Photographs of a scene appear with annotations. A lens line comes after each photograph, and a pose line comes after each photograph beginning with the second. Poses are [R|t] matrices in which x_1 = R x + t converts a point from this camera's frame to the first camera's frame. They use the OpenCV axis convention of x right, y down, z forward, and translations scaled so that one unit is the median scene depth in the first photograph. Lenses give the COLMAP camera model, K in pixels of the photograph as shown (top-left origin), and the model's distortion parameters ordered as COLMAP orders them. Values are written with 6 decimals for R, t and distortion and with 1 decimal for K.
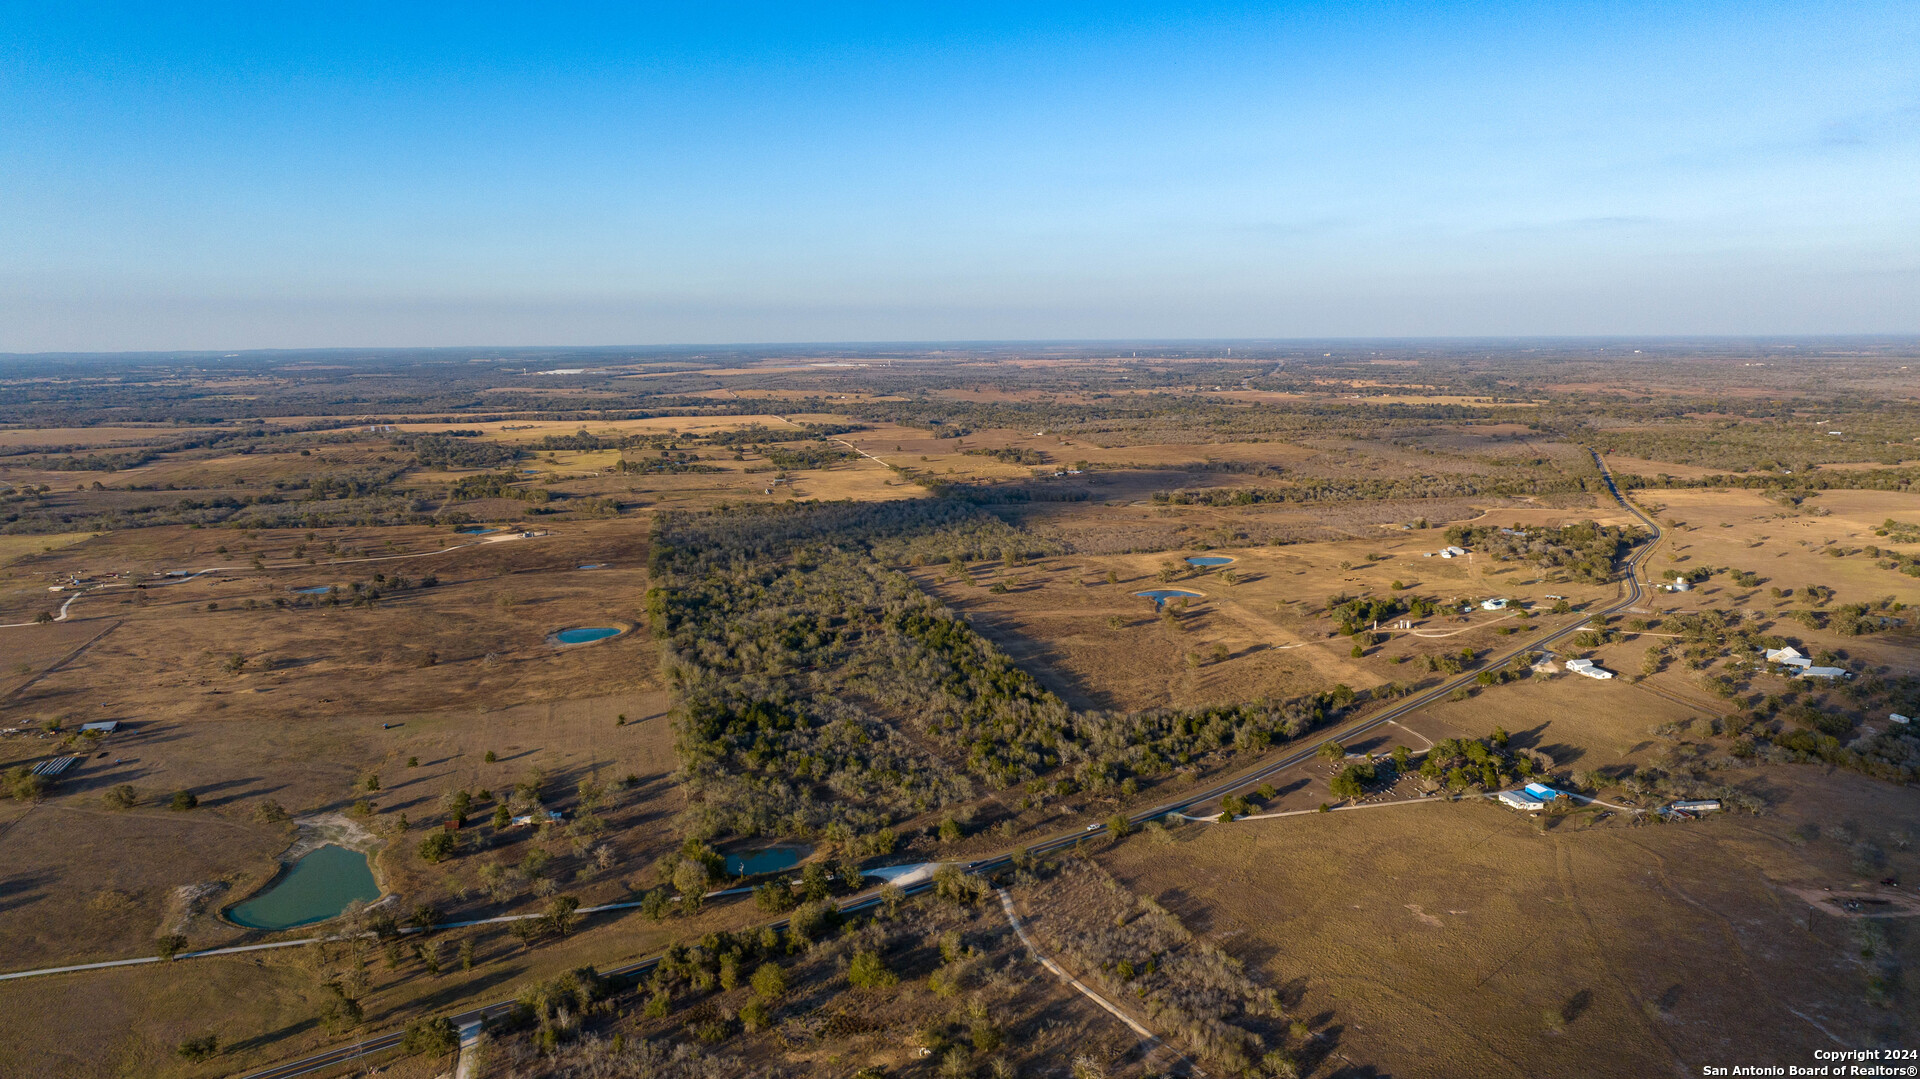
lens RADIAL K [[1266.2, 0, 960.0], [0, 1266.2, 539.5], [0, 0, 1]] dist [-0.020352, -0.002645]
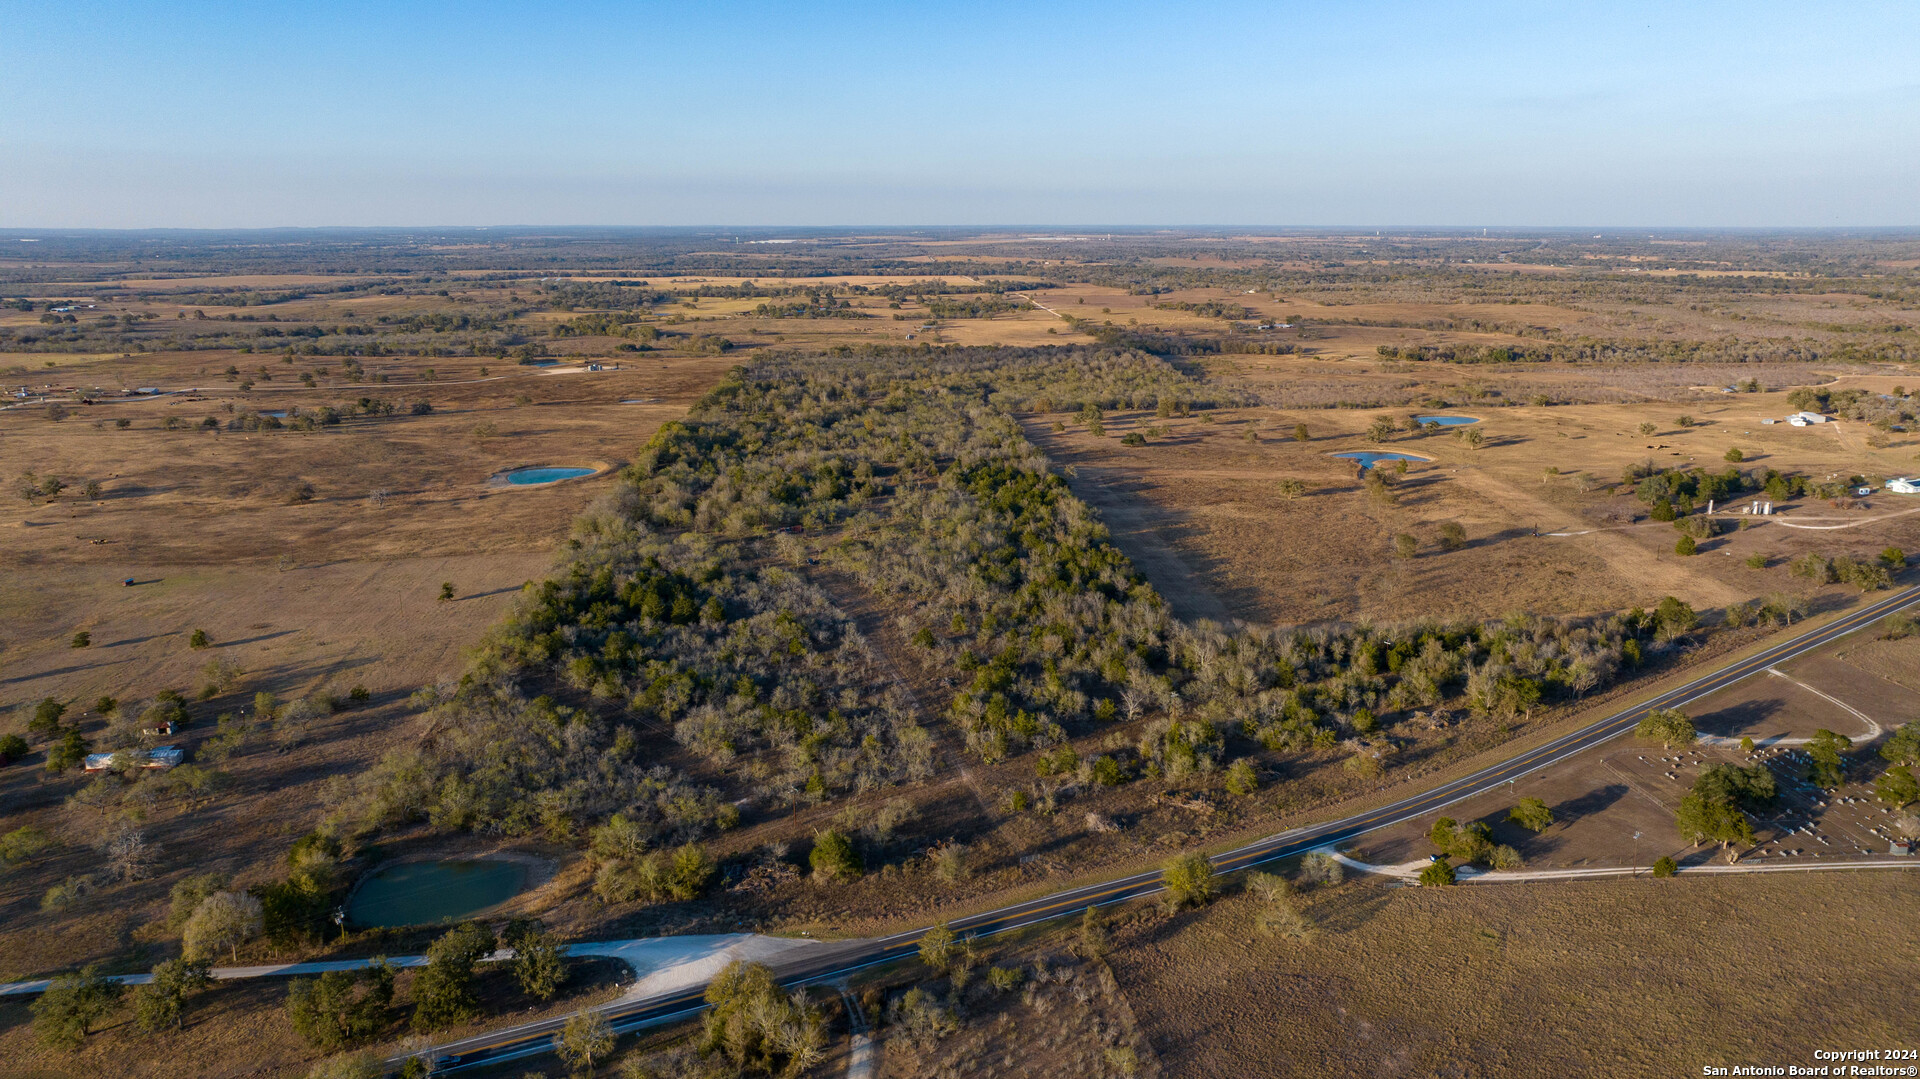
lens RADIAL K [[1266.2, 0, 960.0], [0, 1266.2, 539.5], [0, 0, 1]] dist [-0.020352, -0.002645]
pose [[0.984361, 0.045925, -0.170070, 0.074201], [-0.030641, 0.995340, 0.091433, 0.041984], [0.173477, -0.084792, 0.981181, 0.352009]]
